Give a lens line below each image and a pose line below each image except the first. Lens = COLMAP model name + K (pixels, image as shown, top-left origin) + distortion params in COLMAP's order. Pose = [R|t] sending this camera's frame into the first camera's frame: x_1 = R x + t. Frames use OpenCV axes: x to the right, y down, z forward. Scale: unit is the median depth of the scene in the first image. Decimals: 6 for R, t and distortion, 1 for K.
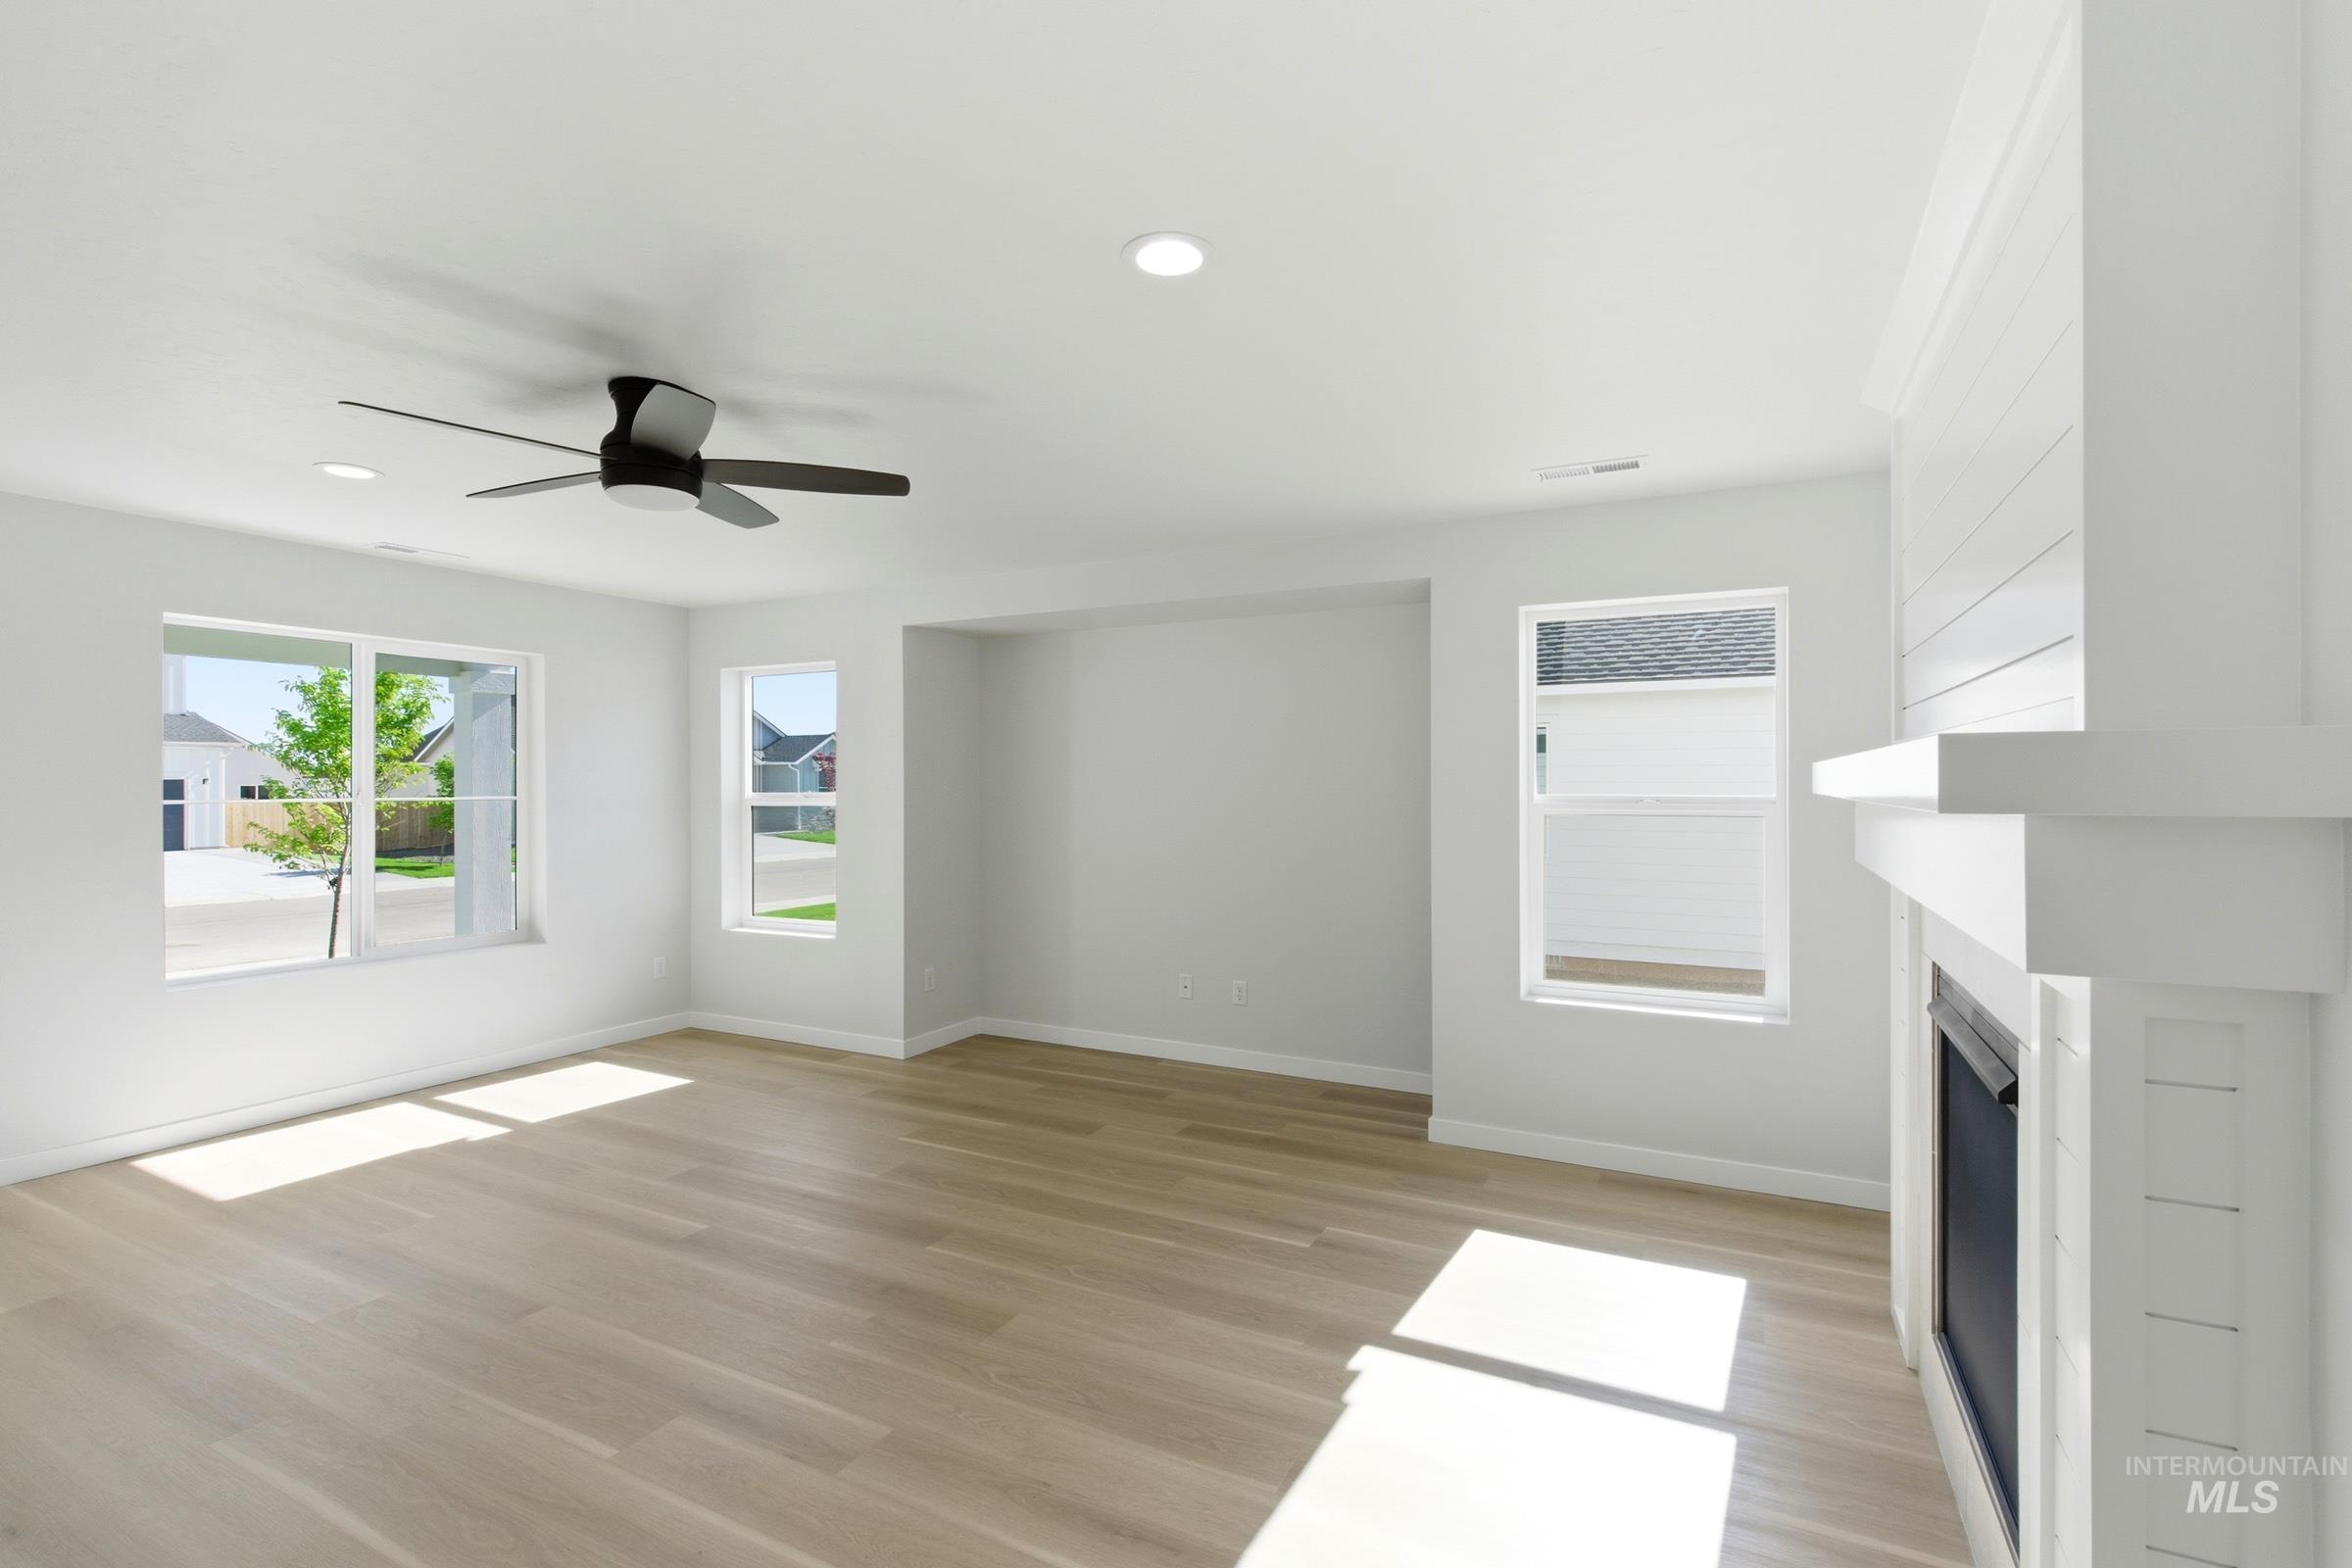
lens RADIAL K [[1054.3, 0, 1181.4], [0, 1054.3, 773.2], [0, 0, 1]] dist [0.000733, -0.000442]
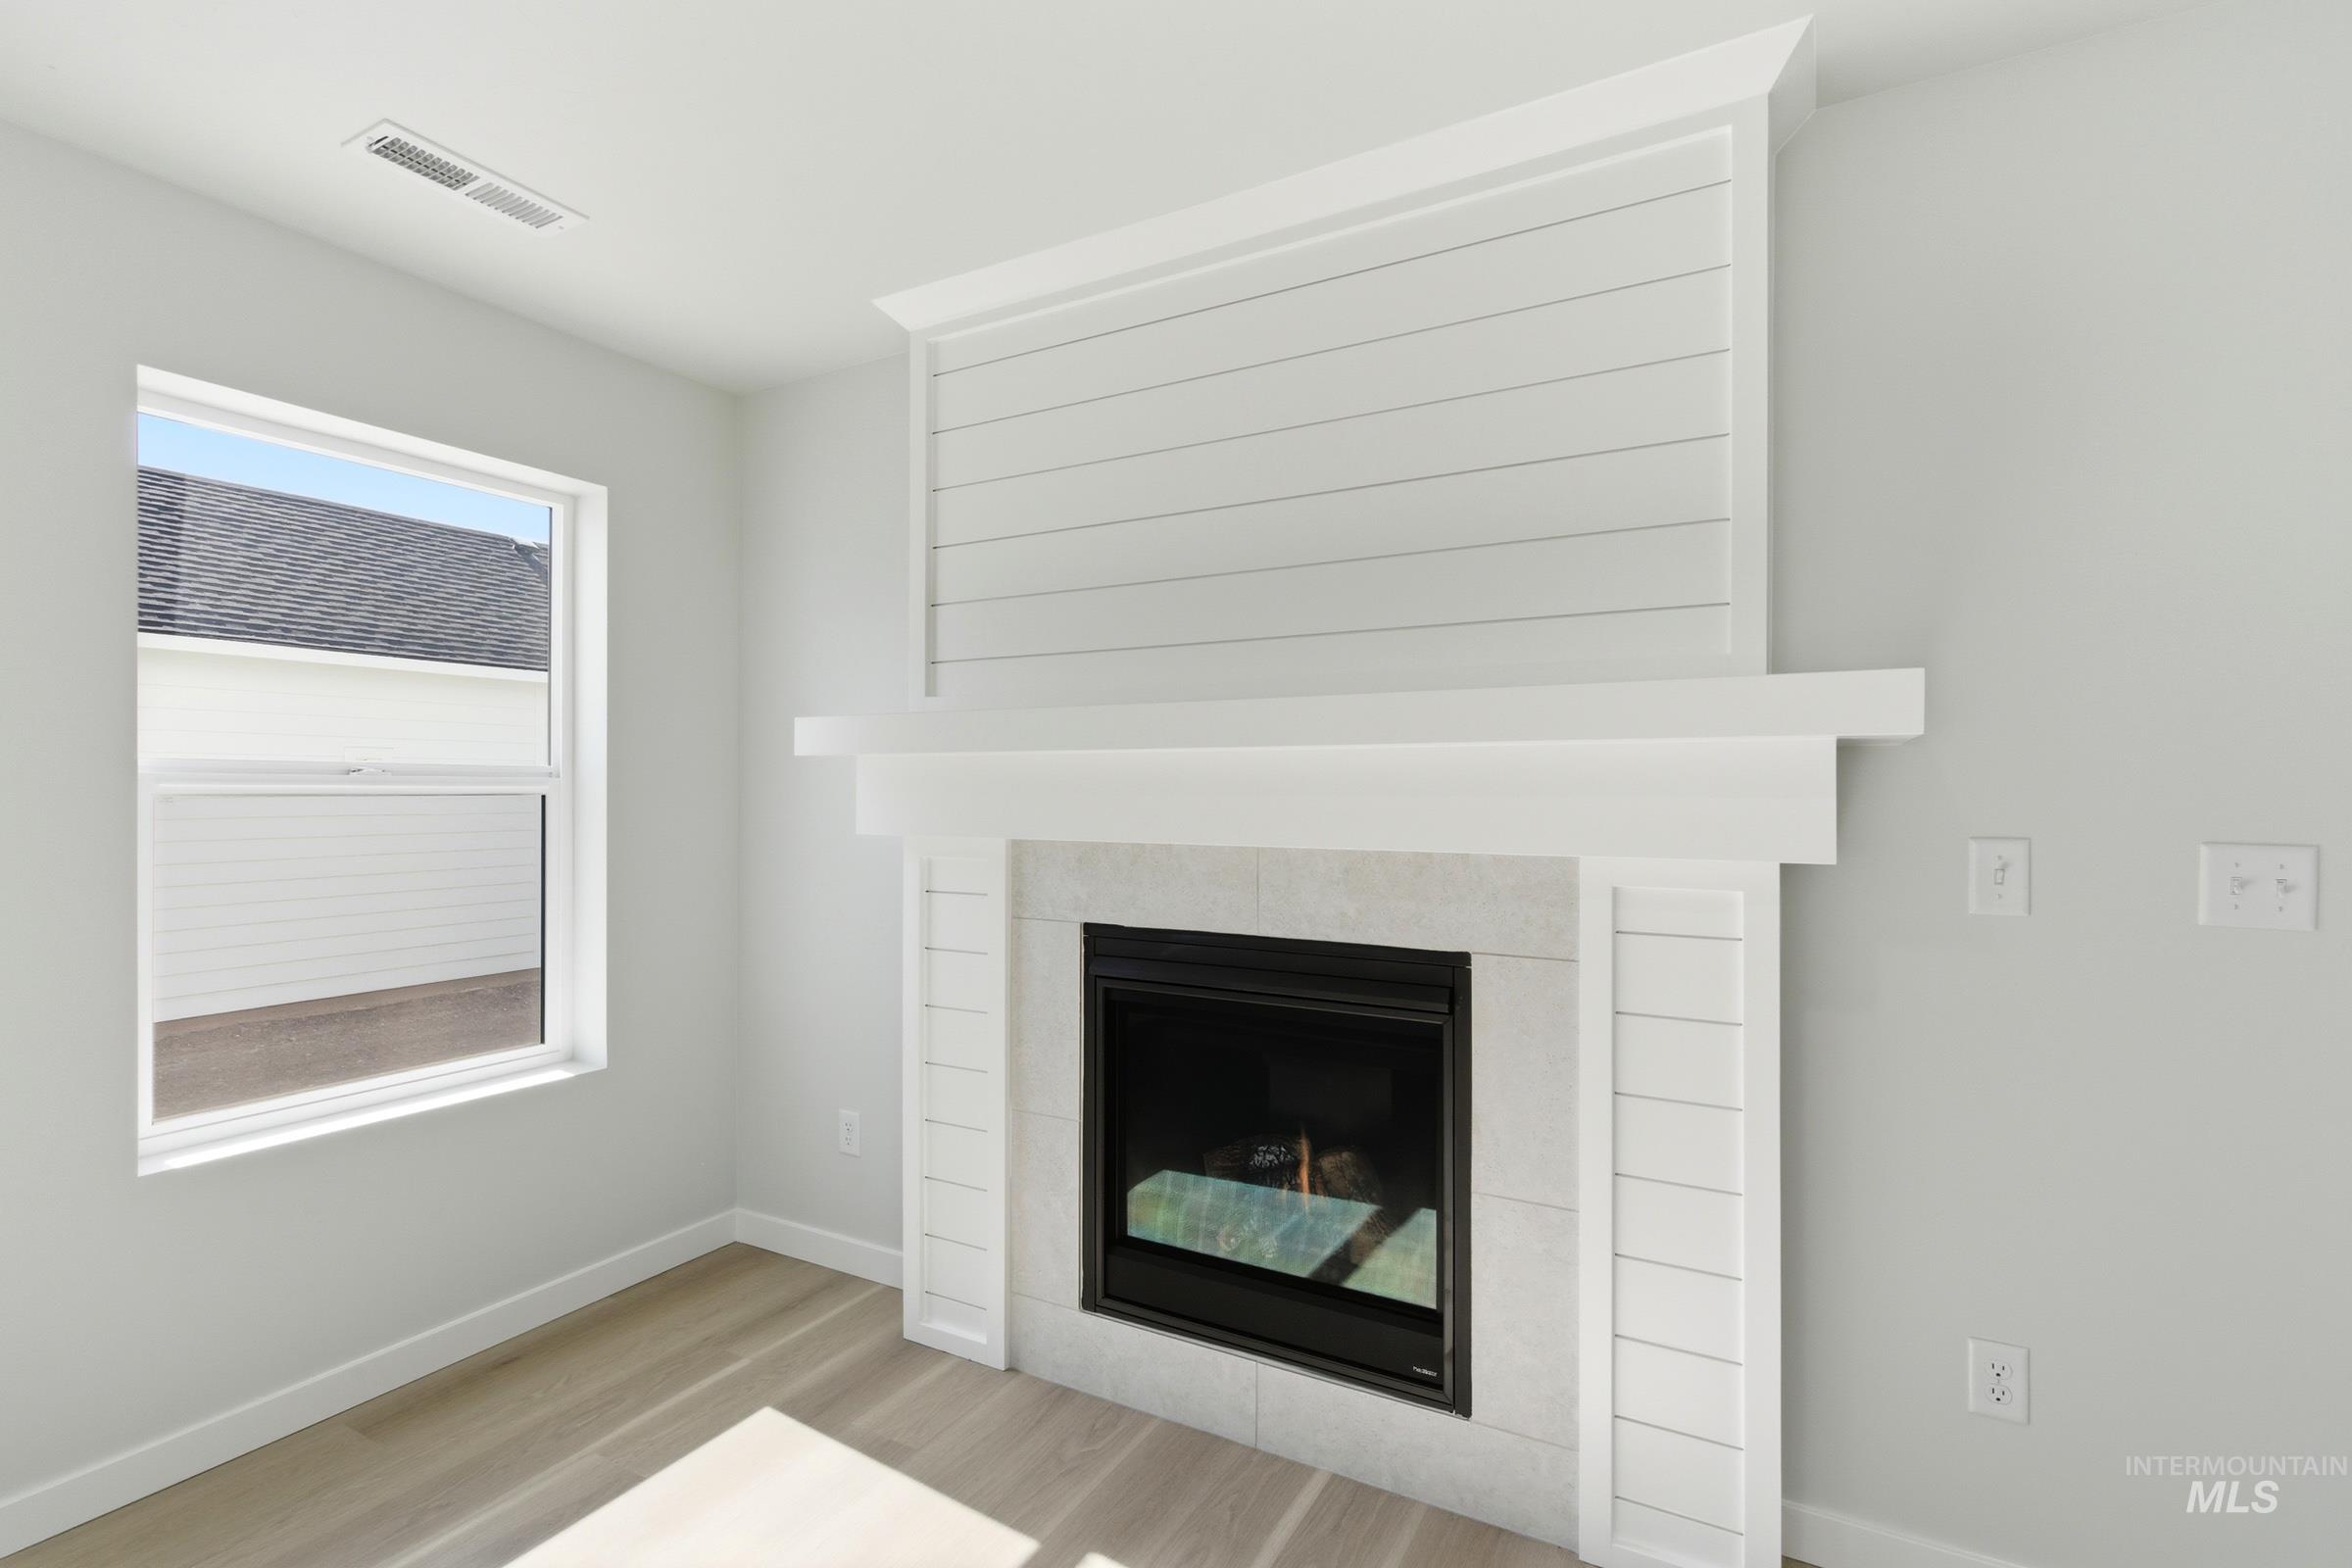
lens RADIAL K [[1054.3, 0, 1164.3], [0, 1054.3, 789.7], [0, 0, 1]] dist [0.000733, -0.000442]
pose [[0.046901, -0.003601, 0.998893, -0.133176], [-0.006085, 0.999974, 0.003891, 0.031774], [-0.998881, -0.006261, 0.046878, 0.492020]]
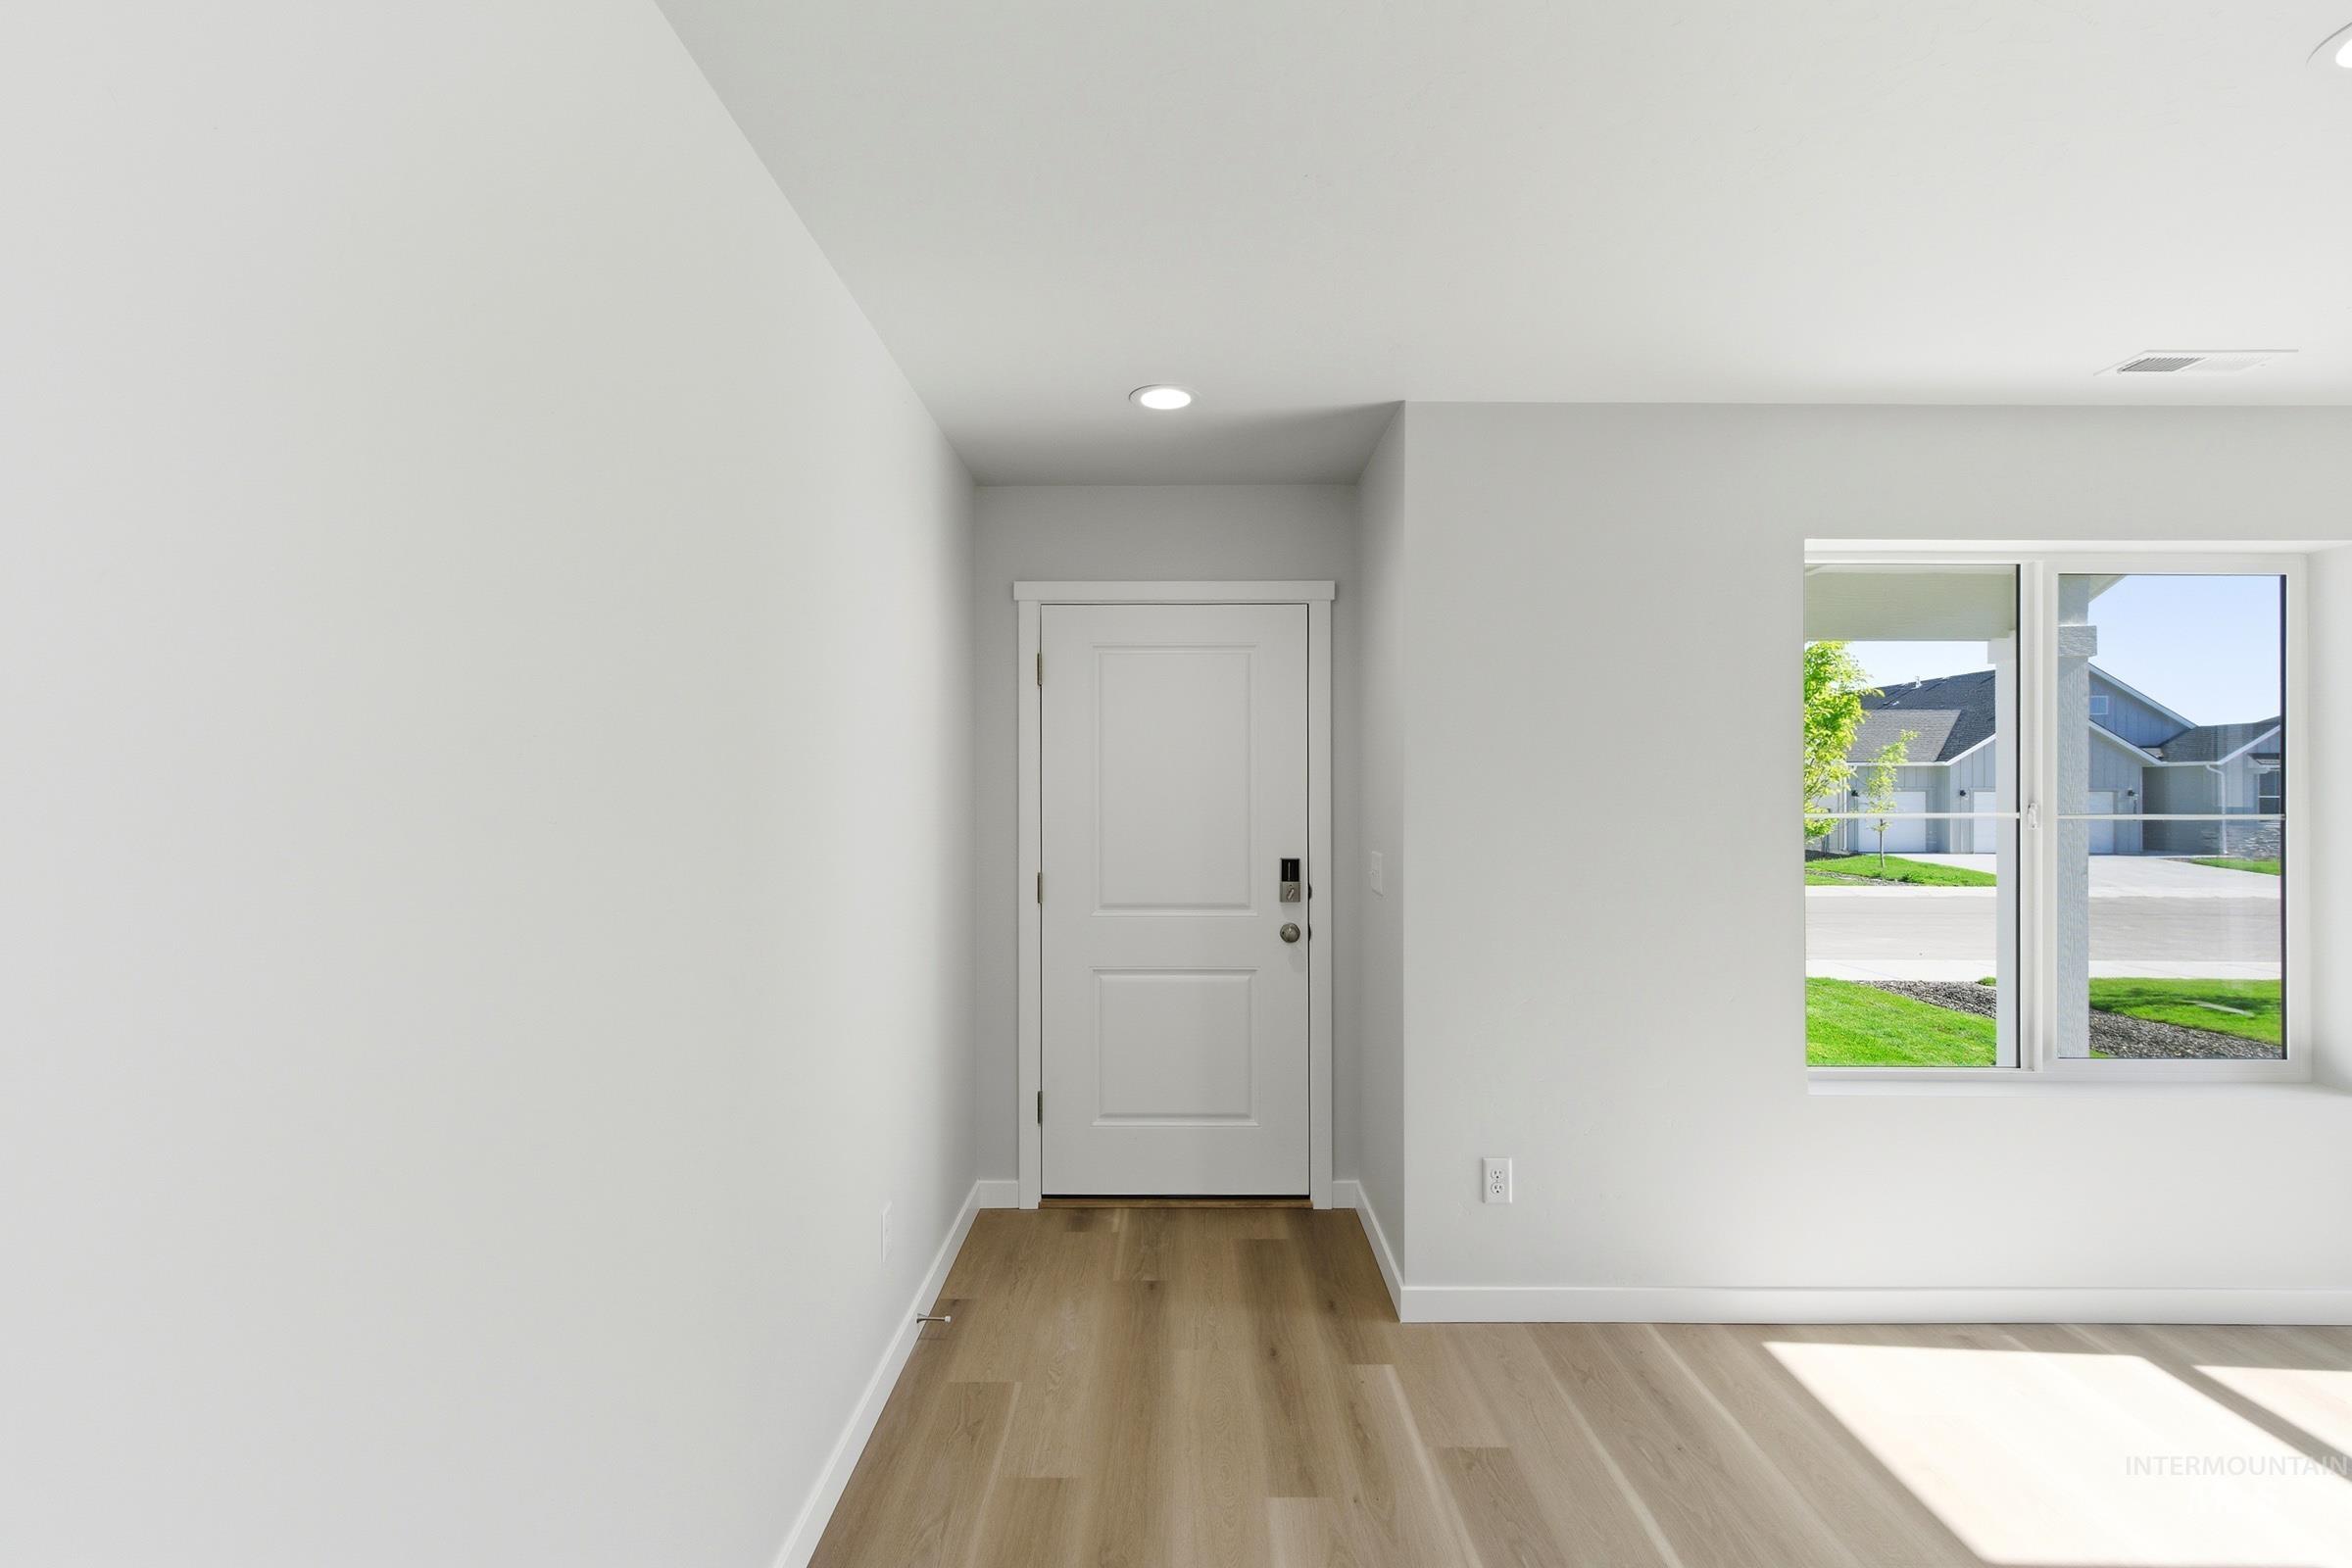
lens RADIAL K [[1054.3, 0, 1179.8], [0, 1054.3, 787.1], [0, 0, 1]] dist [0.000733, -0.000442]
pose [[0.454824, -0.002837, -0.890577, -0.521081], [0.008377, 0.999964, 0.001092, 0.002911], [0.890542, -0.007957, 0.454831, 0.316952]]
